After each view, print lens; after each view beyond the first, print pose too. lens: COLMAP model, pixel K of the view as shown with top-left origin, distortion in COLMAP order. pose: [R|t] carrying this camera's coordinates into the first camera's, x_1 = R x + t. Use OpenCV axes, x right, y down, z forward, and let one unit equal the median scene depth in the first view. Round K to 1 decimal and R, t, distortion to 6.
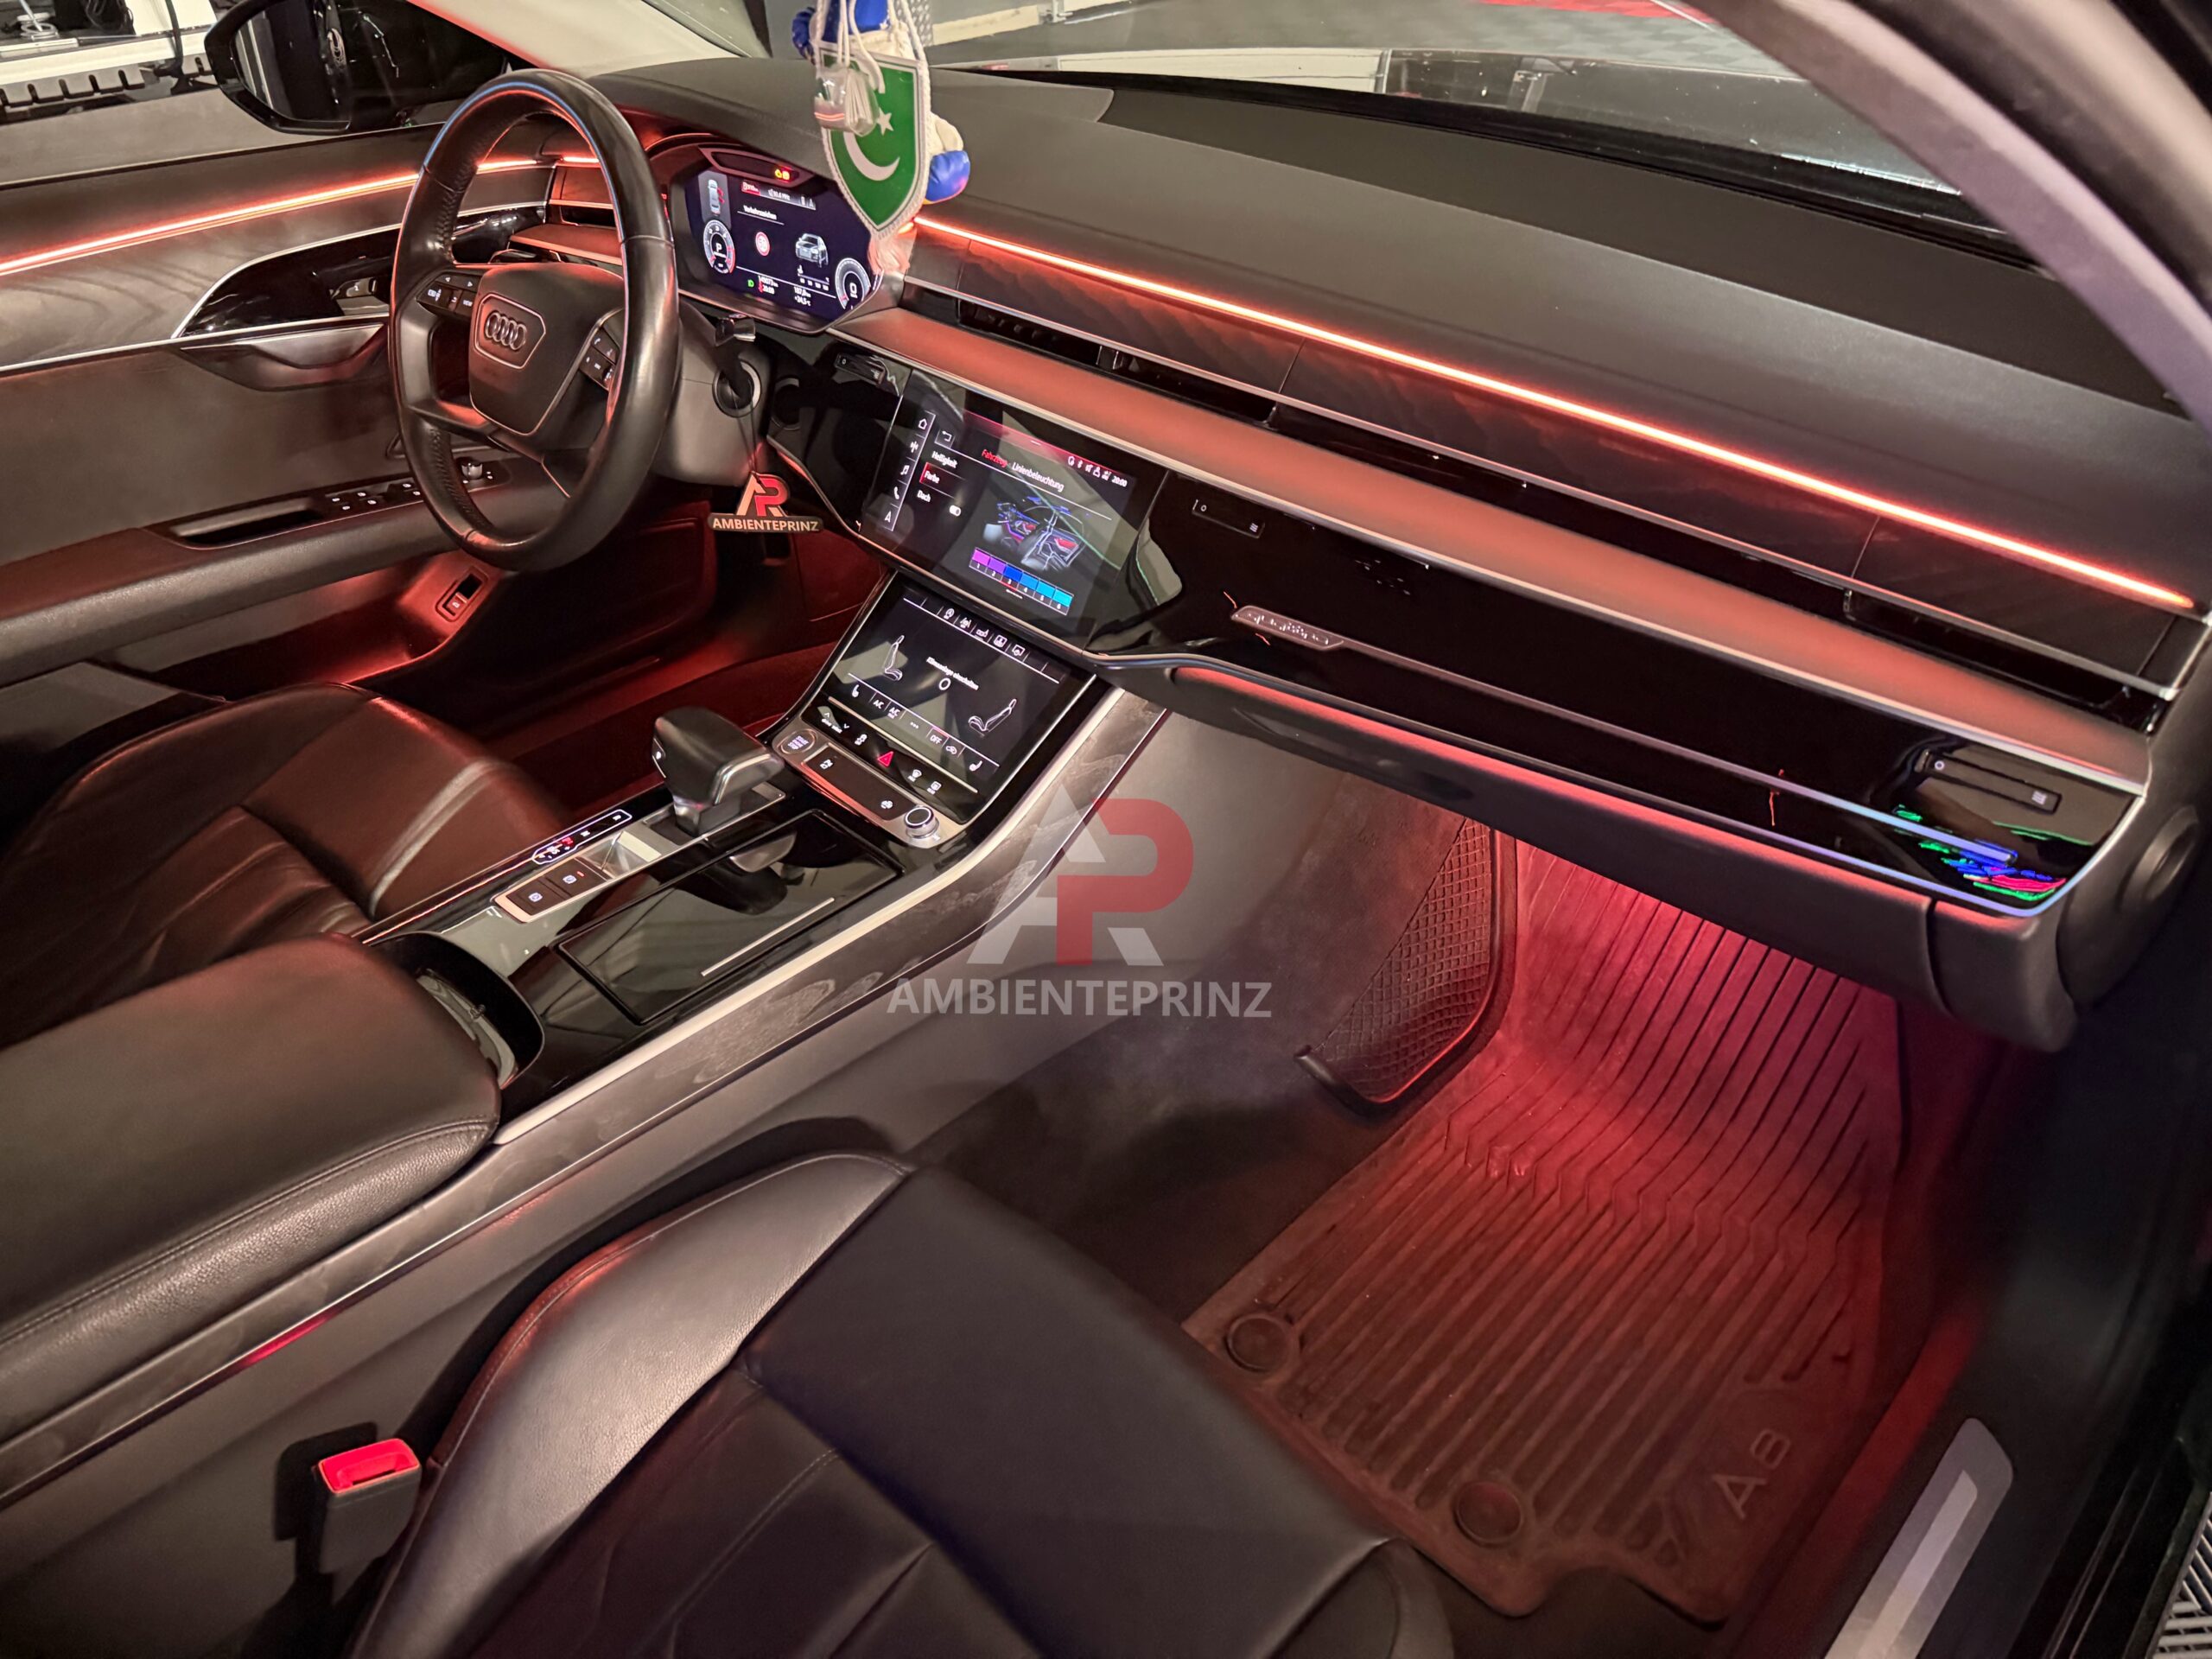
lens RADIAL K [[1555.6, 0, 1112.7], [0, 1555.6, 817.2], [0, 0, 1]] dist [0.016056, -0.026300]
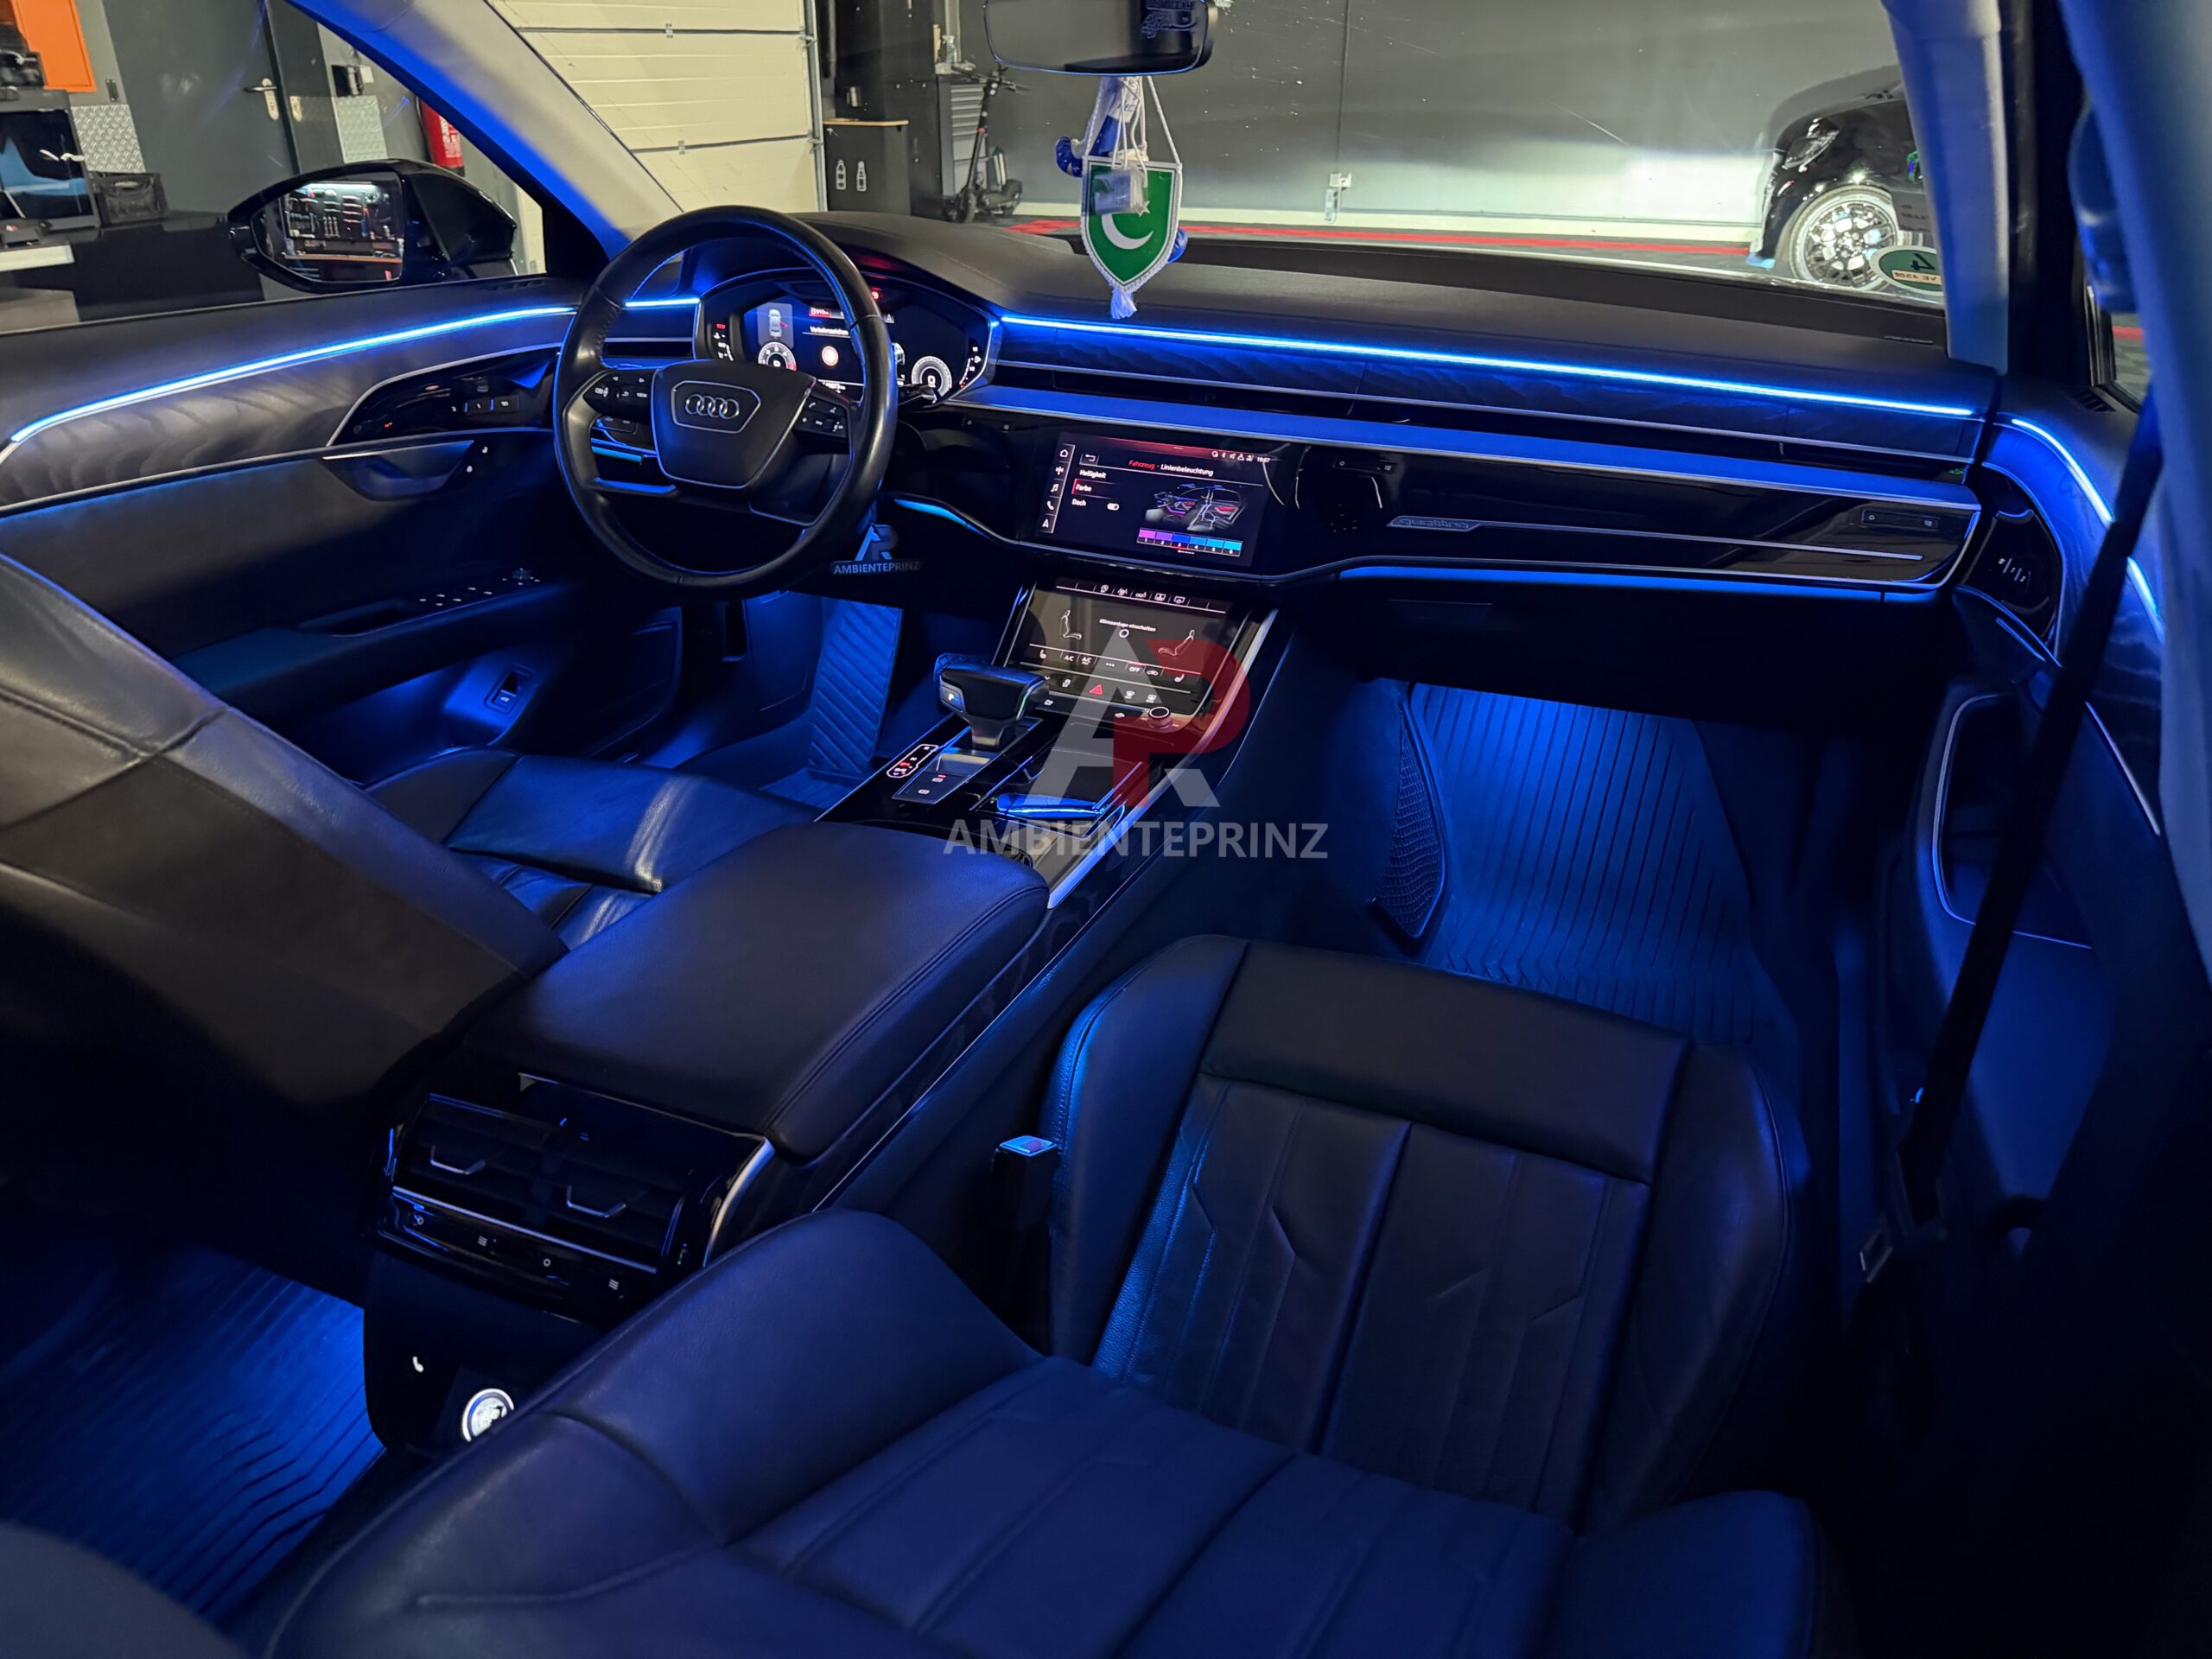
lens RADIAL K [[1549.4, 0, 1108.6], [0, 1549.4, 834.8], [0, 0, 1]] dist [0.031620, -0.044649]
pose [[0.931205, -0.133971, 0.338983, -0.551665], [0.182260, 0.976533, -0.114738, 0.216745], [-0.315656, 0.168628, 0.933770, -0.195017]]
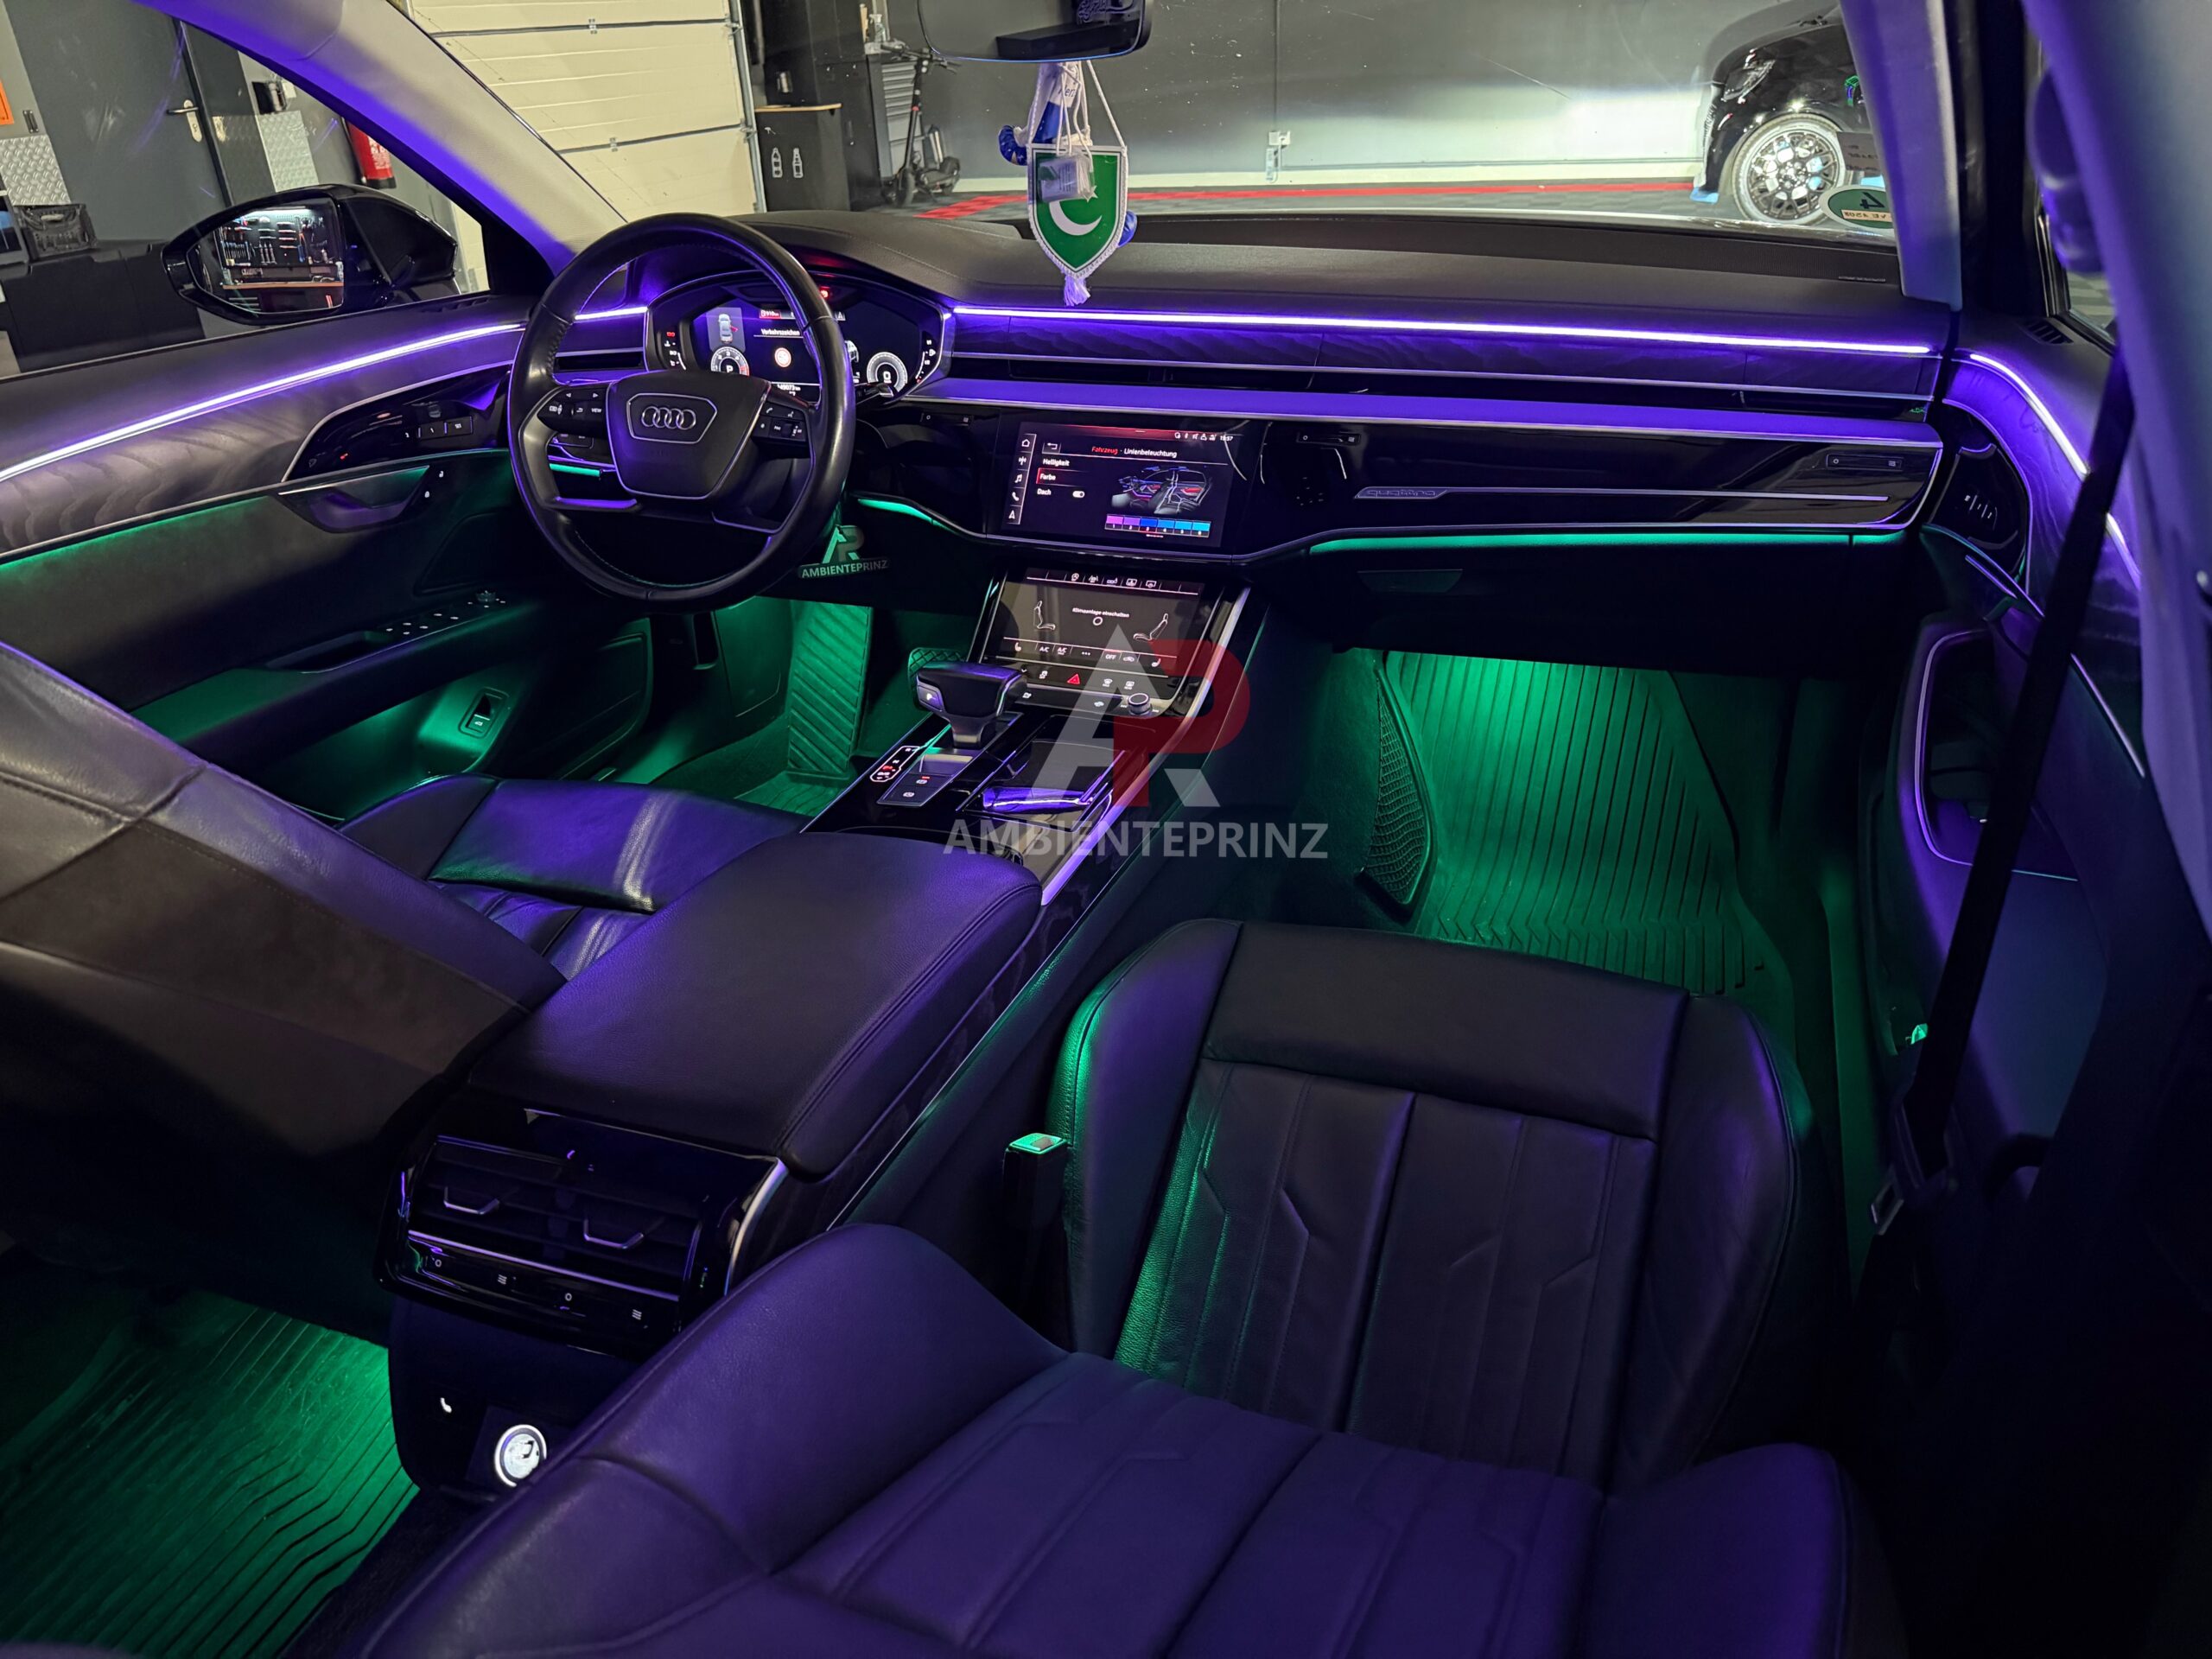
lens RADIAL K [[1549.6, 0, 1108.3], [0, 1549.6, 838.9], [0, 0, 1]] dist [0.027073, -0.036896]
pose [[0.916364, -0.199493, 0.347102, -0.554470], [0.245430, 0.964907, -0.093374, 0.204956], [-0.316294, 0.170754, 0.933167, -0.195513]]
